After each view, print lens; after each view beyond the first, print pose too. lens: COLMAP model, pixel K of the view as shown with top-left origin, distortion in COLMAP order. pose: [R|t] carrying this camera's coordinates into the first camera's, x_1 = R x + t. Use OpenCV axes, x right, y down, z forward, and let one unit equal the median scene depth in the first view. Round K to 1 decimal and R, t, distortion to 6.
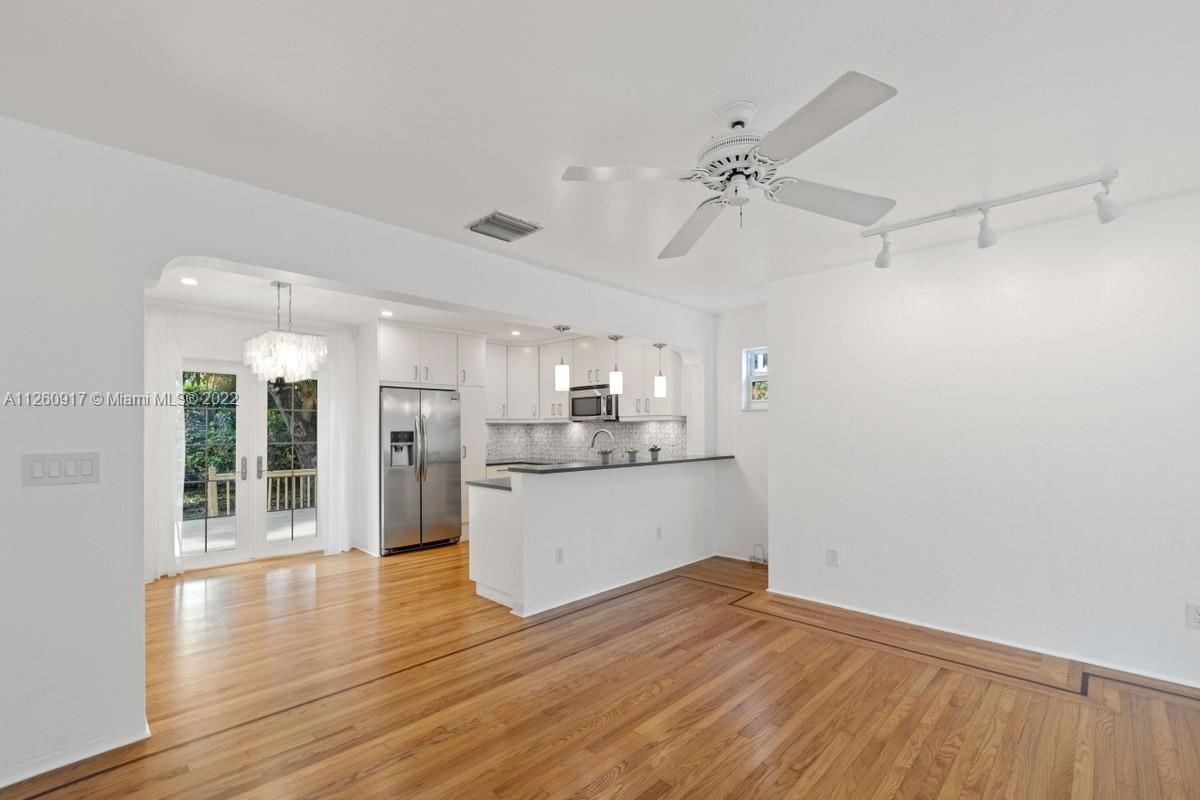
lens RADIAL K [[517.8, 0, 598.2], [0, 517.8, 424.8], [0, 0, 1]] dist [-0.003406, -0.000407]
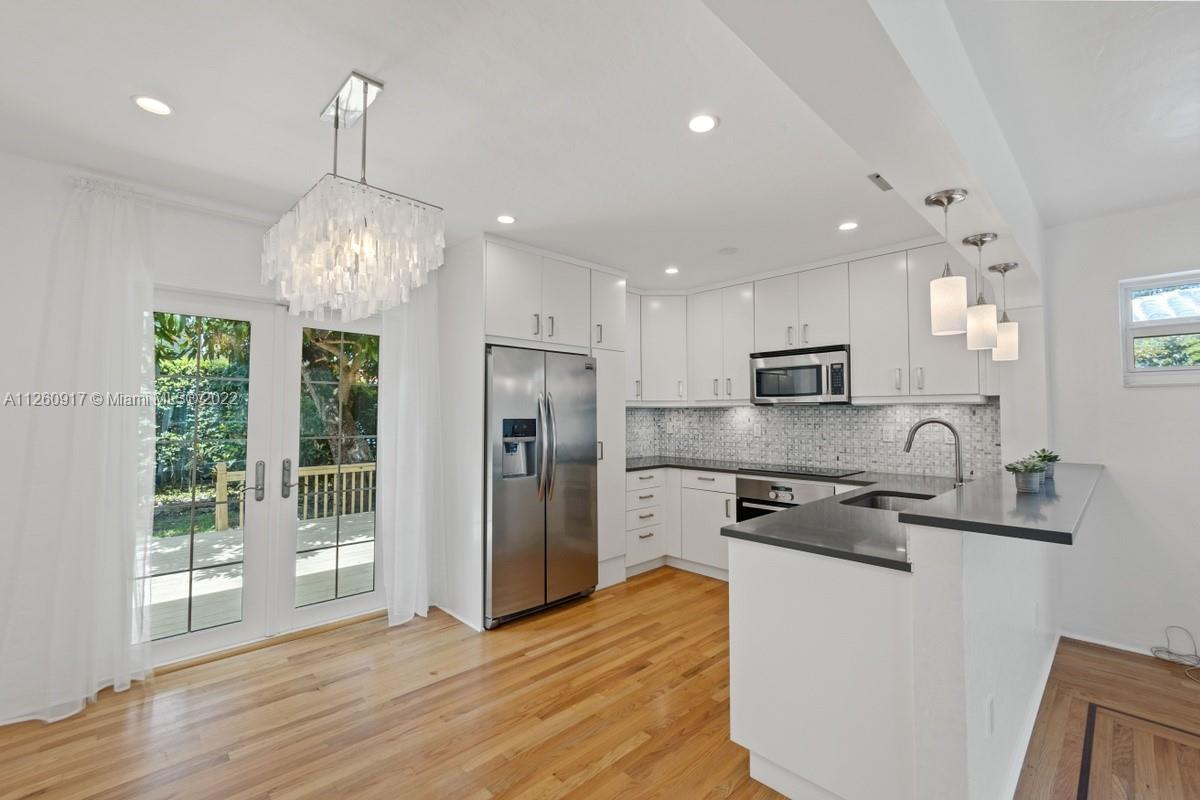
lens RADIAL K [[508.9, 0, 600.5], [0, 508.9, 395.3], [0, 0, 1]] dist [-0.001221, -0.000257]
pose [[0.999765, 0.004202, -0.021266, -0.290418], [-0.004841, 0.999535, -0.030094, 0.002693], [0.021130, 0.030190, 0.999321, 0.433559]]
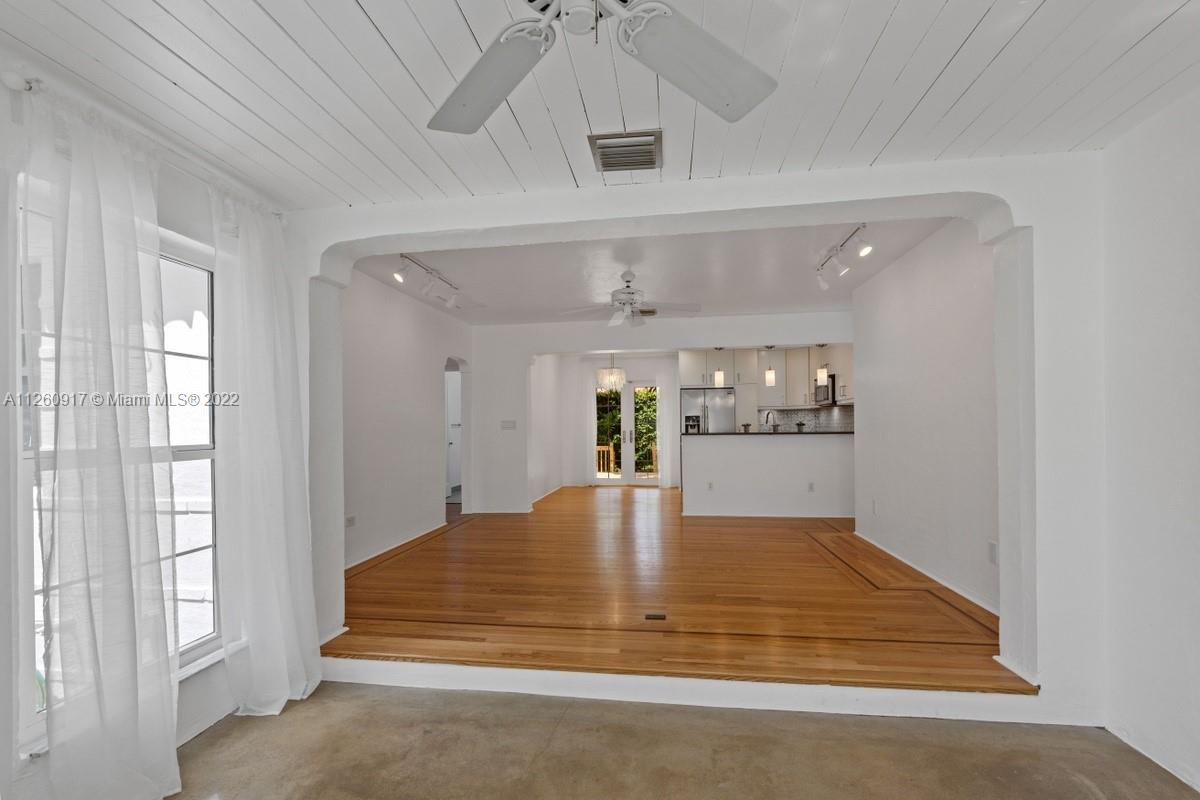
lens RADIAL K [[517.8, 0, 598.2], [0, 517.8, 424.8], [0, 0, 1]] dist [-0.003406, -0.000407]
pose [[0.593416, -0.006557, -0.804869, 0.800401], [0.016138, 0.999863, 0.003752, 0.031967], [0.804734, -0.015215, 0.593440, -0.211828]]
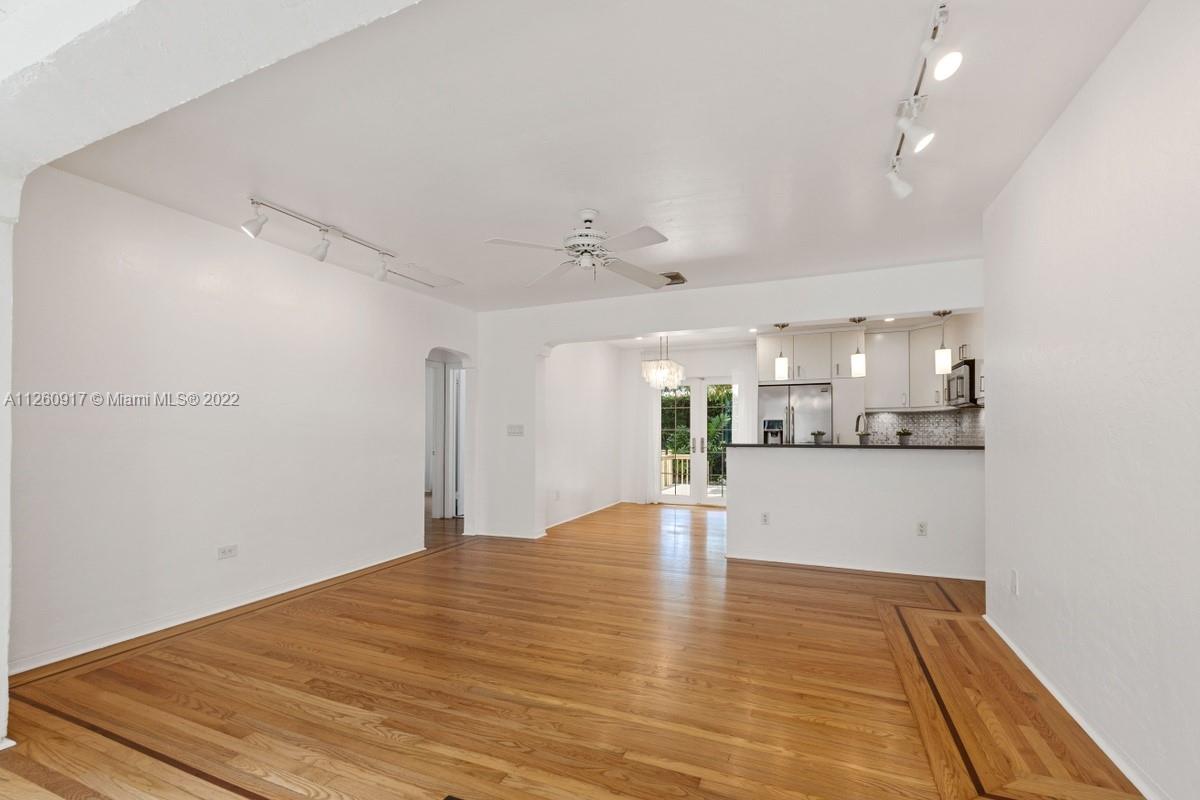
lens RADIAL K [[517.8, 0, 598.2], [0, 517.8, 424.8], [0, 0, 1]] dist [-0.003406, -0.000407]
pose [[0.364311, -0.009449, -0.931229, 0.679337], [0.008212, 0.999942, -0.006933, 0.030998], [0.931241, -0.005121, 0.364368, 0.158396]]
